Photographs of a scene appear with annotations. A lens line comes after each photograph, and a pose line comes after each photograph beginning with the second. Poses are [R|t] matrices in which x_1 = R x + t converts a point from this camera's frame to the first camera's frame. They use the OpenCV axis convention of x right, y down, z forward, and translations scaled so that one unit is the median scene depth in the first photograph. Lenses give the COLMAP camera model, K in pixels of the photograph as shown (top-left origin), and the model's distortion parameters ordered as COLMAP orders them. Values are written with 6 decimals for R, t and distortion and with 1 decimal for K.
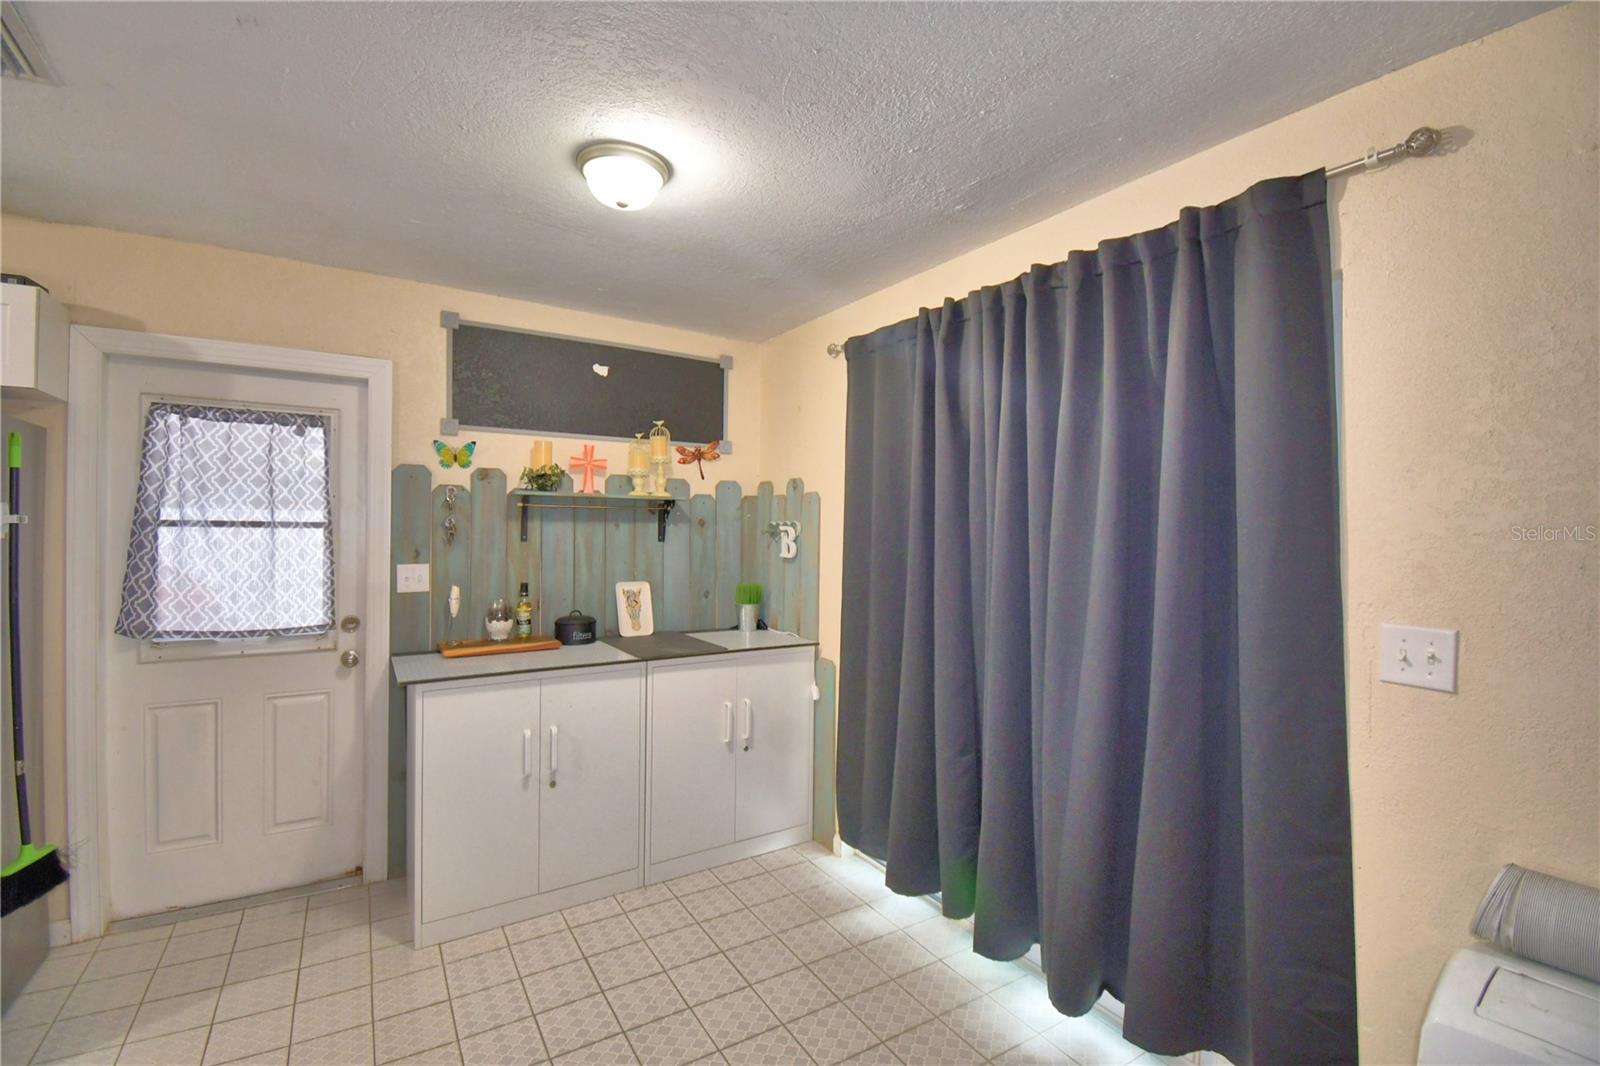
lens RADIAL K [[698.9, 0, 796.8], [0, 698.9, 533.3], [0, 0, 1]] dist [0.021754, -0.027598]
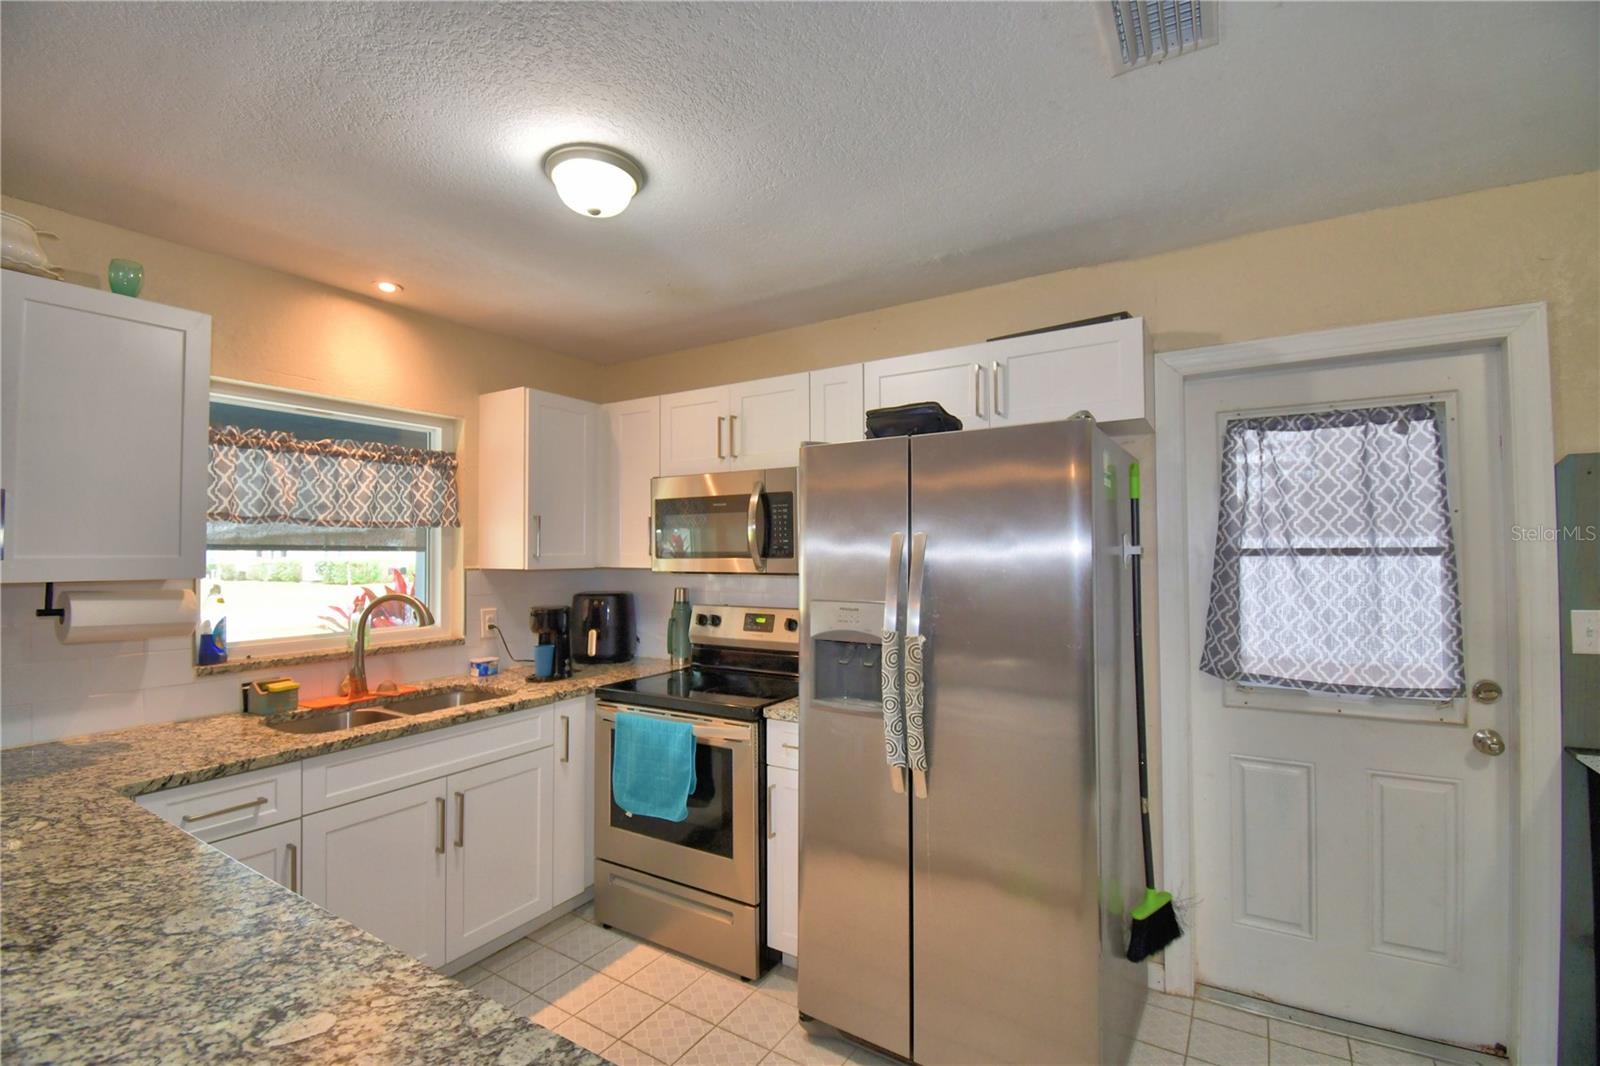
lens RADIAL K [[698.9, 0, 796.8], [0, 698.9, 533.3], [0, 0, 1]] dist [0.021754, -0.027598]
pose [[0.433085, -0.042410, -0.900355, -0.301958], [0.005156, 0.998993, -0.044576, -0.001386], [0.901339, 0.014663, 0.432867, 0.079673]]
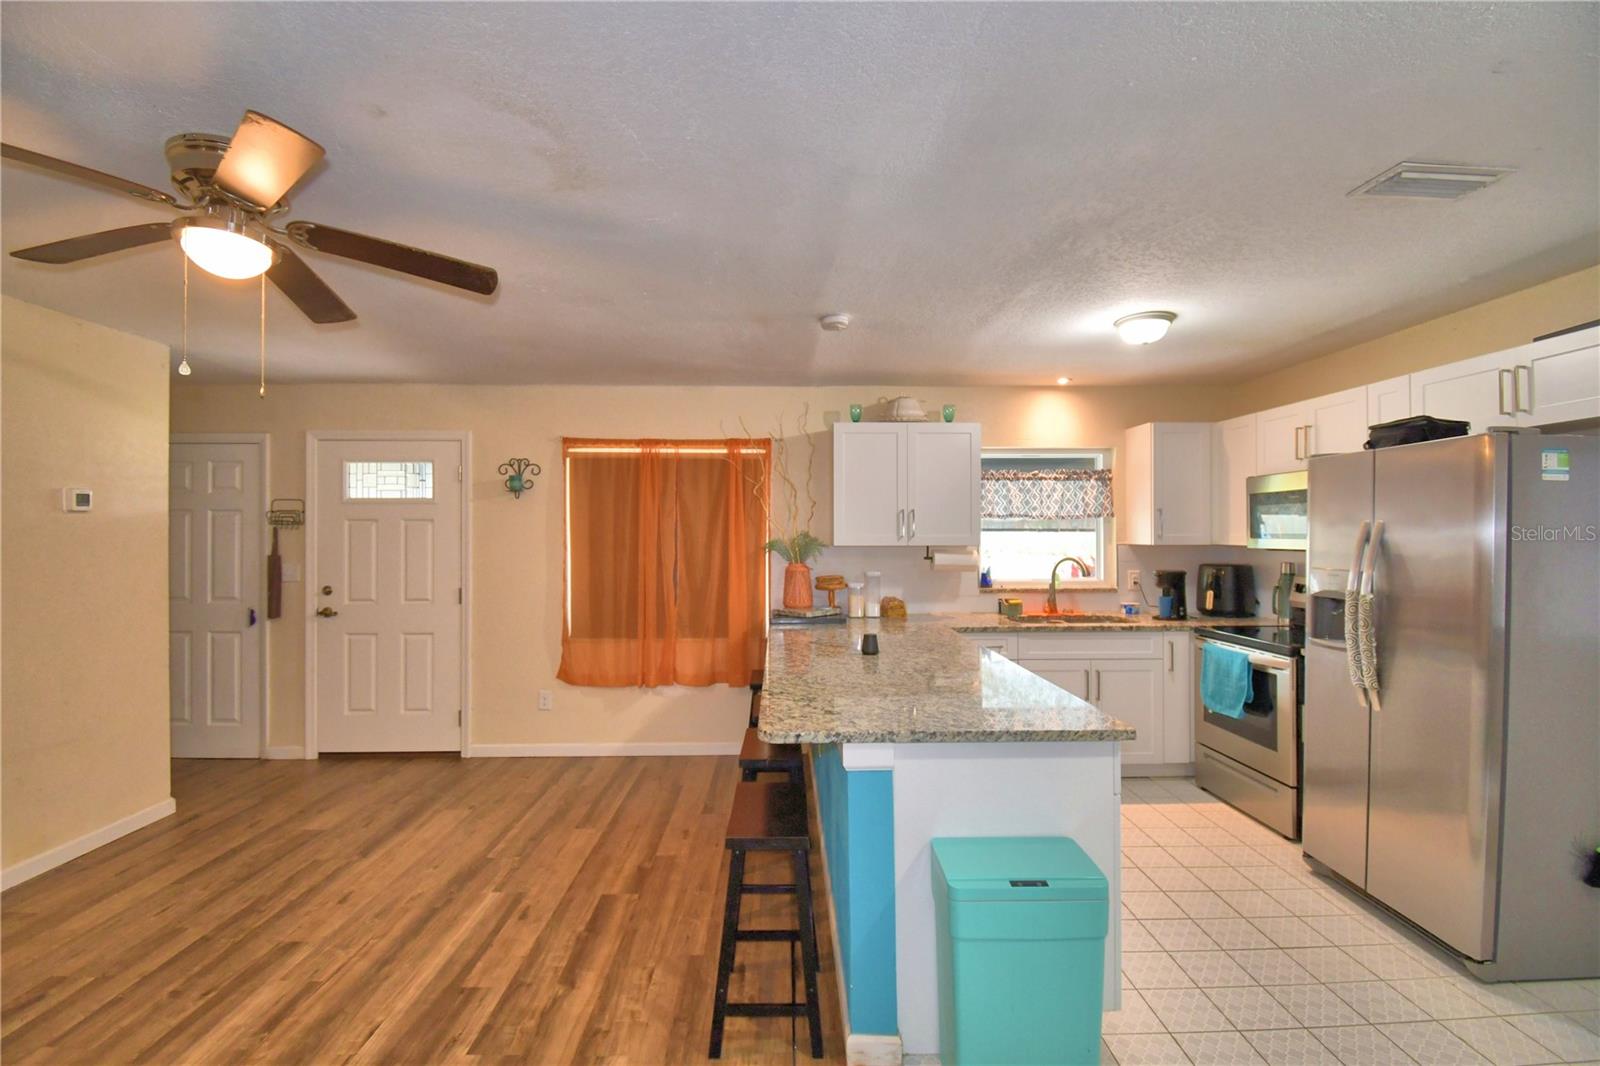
lens RADIAL K [[698.9, 0, 796.8], [0, 698.9, 533.3], [0, 0, 1]] dist [0.021754, -0.027598]
pose [[-0.516608, -0.014848, -0.856093, 0.317064], [-0.010650, 0.999884, -0.010915, 0.003401], [0.856156, 0.003478, -0.516706, 0.292969]]
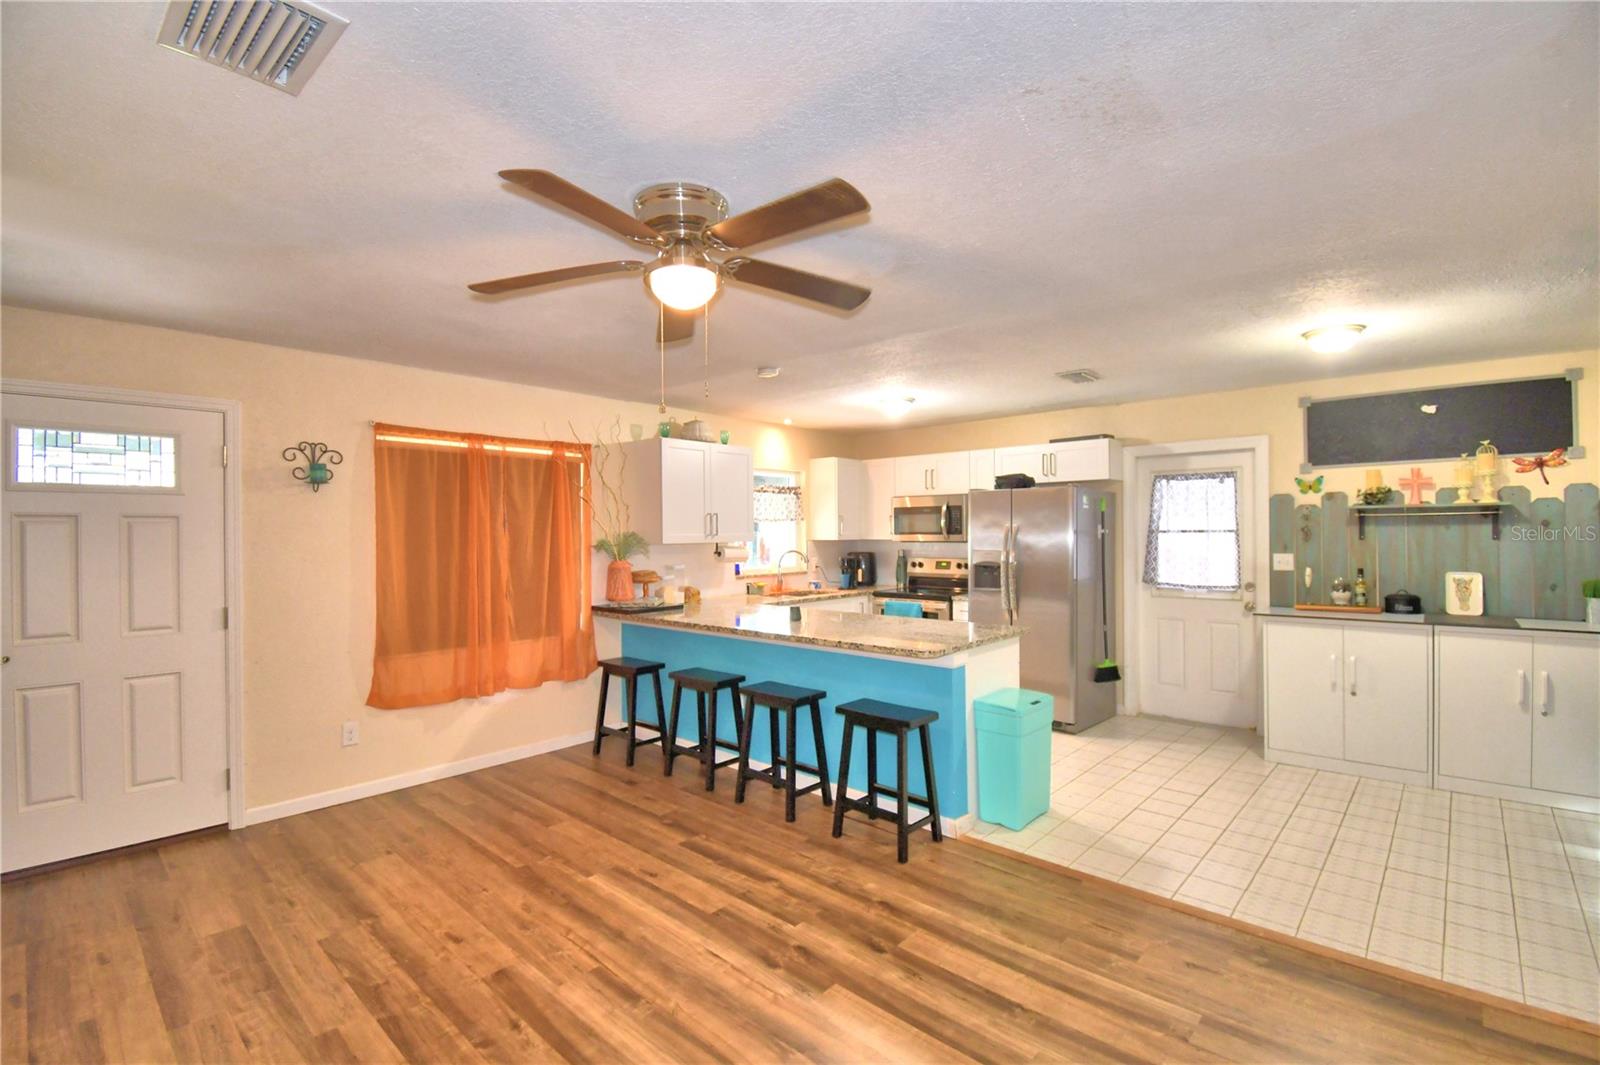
lens RADIAL K [[709.4, 0, 795.6], [0, 709.4, 533.0], [0, 0, 1]] dist [0.026459, -0.030128]
pose [[0.264309, -0.015037, -0.964321, 0.785171], [0.005253, 0.999886, -0.014152, 0.012855], [0.964424, -0.001325, 0.264358, -0.568101]]
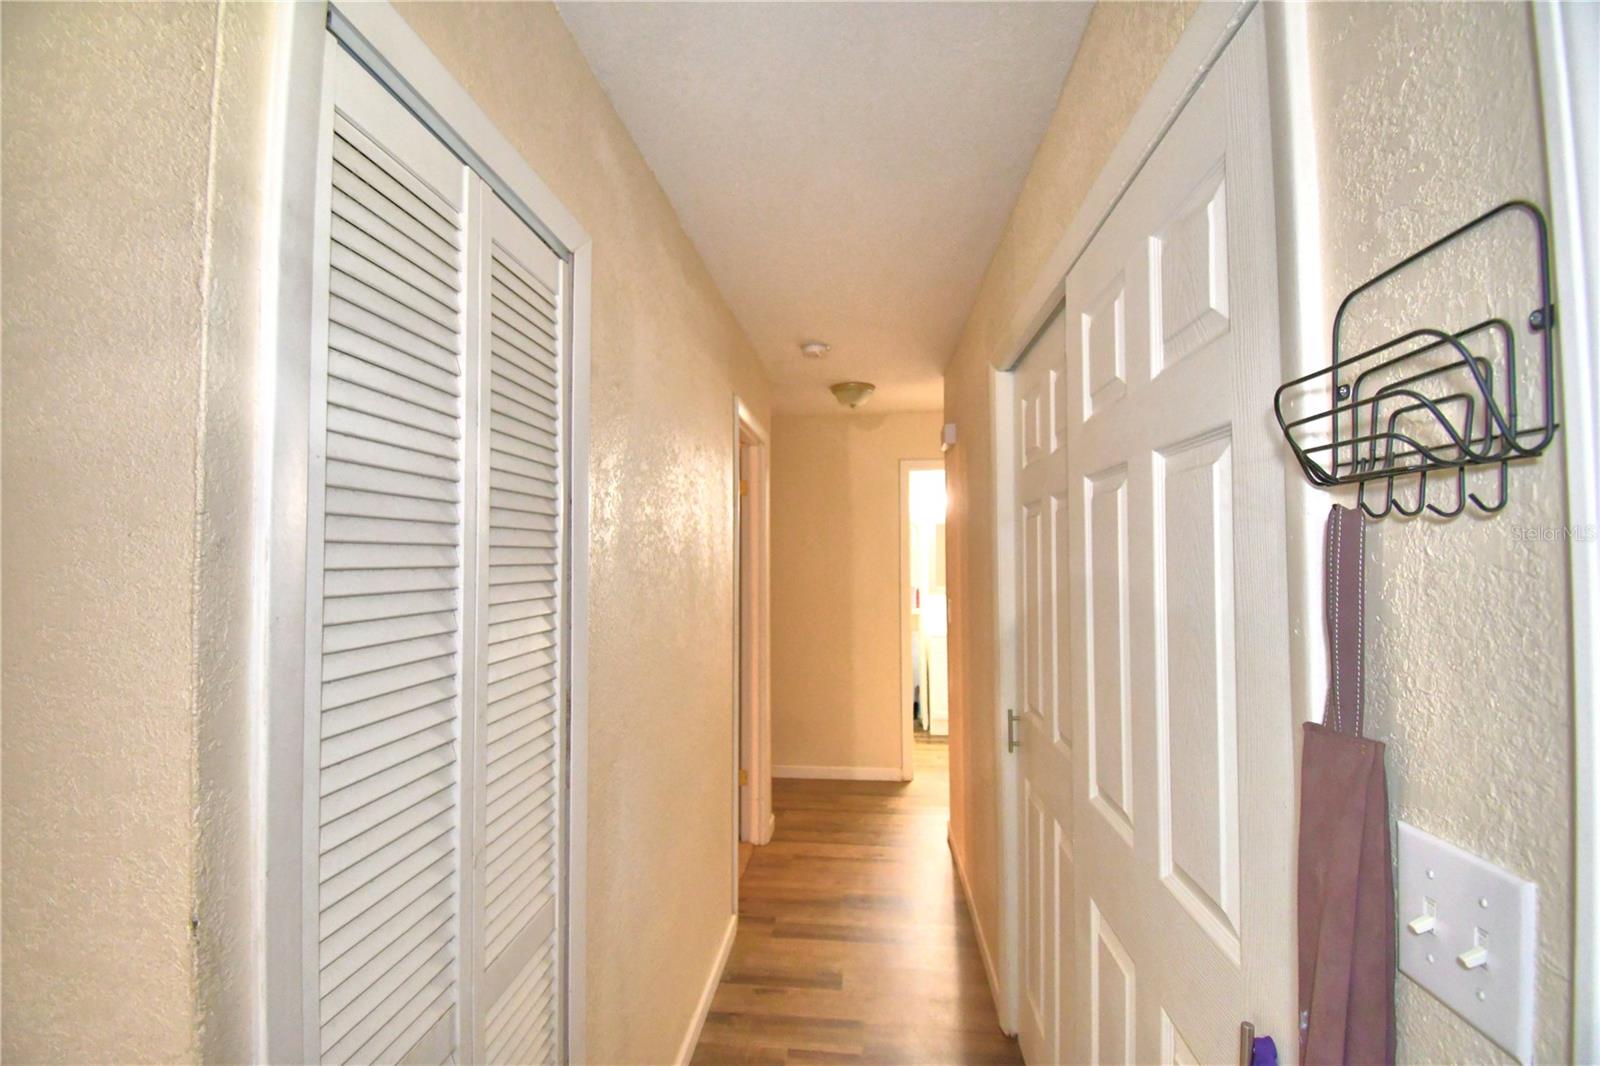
lens RADIAL K [[698.9, 0, 796.8], [0, 698.9, 533.3], [0, 0, 1]] dist [0.021754, -0.027598]
pose [[-0.792864, 0.005693, 0.609372, -0.431805], [-0.007759, 0.999781, -0.019436, -0.002131], [-0.609349, -0.020138, -0.792646, -1.285772]]
